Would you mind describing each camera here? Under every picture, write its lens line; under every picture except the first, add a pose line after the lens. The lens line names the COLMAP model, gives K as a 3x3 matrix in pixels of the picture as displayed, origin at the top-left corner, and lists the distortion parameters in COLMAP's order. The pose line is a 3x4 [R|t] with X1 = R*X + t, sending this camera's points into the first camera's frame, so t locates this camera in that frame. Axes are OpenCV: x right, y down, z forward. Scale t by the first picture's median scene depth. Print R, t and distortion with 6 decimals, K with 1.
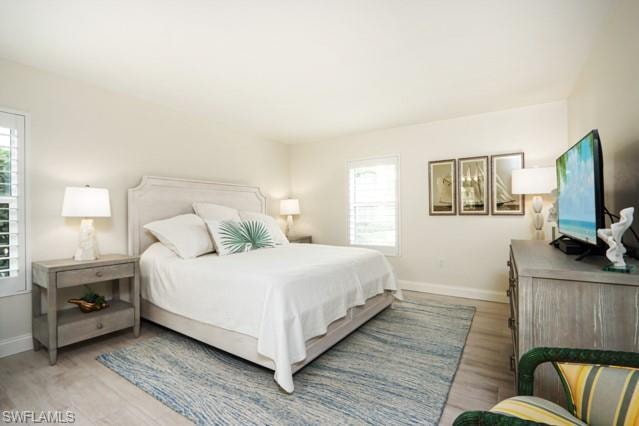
lens RADIAL K [[297.7, 0, 314.9], [0, 297.7, 215.3], [0, 0, 1]] dist [-0.003063, -0.000030]
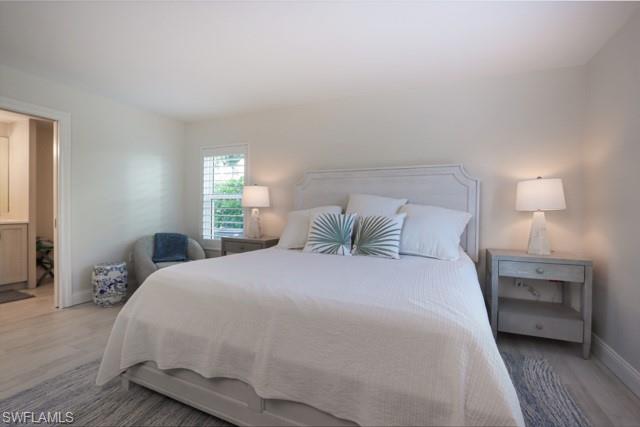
lens RADIAL K [[298.2, 0, 315.0], [0, 298.2, 207.9], [0, 0, 1]] dist [-0.003063, -0.000030]
pose [[0.157089, 0.009090, -0.987543, 0.585501], [-0.012502, 0.999896, 0.007215, -0.005241], [0.987505, 0.011213, 0.157186, 0.909568]]
